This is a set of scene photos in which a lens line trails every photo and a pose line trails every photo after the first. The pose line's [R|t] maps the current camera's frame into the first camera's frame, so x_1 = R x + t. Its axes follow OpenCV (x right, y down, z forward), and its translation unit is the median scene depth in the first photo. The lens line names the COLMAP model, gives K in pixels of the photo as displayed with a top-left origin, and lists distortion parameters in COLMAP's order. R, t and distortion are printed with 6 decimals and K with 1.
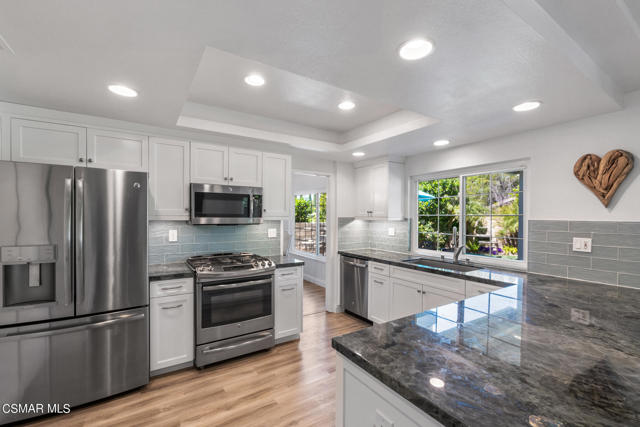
lens RADIAL K [[275.3, 0, 323.1], [0, 275.3, 219.9], [0, 0, 1]] dist [-0.002848, 0.001052]
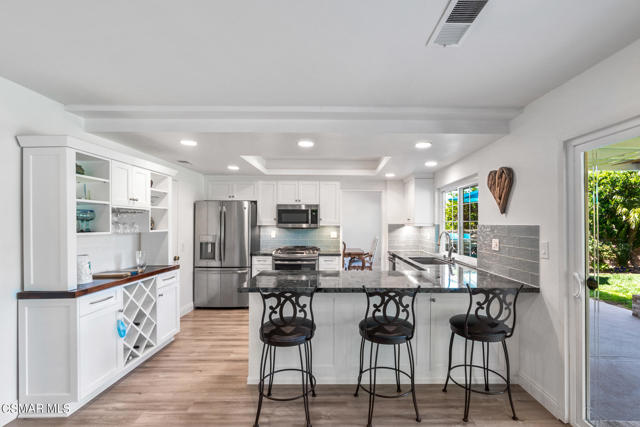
lens RADIAL K [[289.1, 0, 351.2], [0, 289.1, 221.0], [0, 0, 1]] dist [-0.001639, 0.000433]
pose [[0.857490, -0.008842, -0.514425, 0.874765], [-0.004622, 0.999680, -0.024886, 0.017136], [0.514480, 0.023718, 0.857174, -0.347191]]
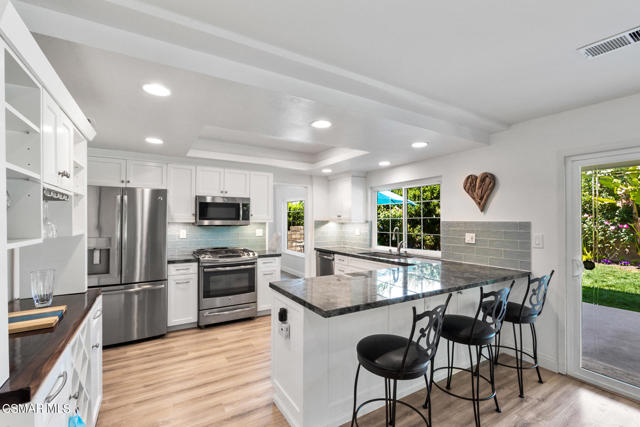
lens RADIAL K [[275.3, 0, 324.2], [0, 275.3, 219.0], [0, 0, 1]] dist [-0.002848, 0.001052]
pose [[0.999709, -0.004223, -0.023739, 0.189474], [0.003735, 0.999781, -0.020585, 0.015203], [0.023821, 0.020490, 0.999506, -0.358150]]
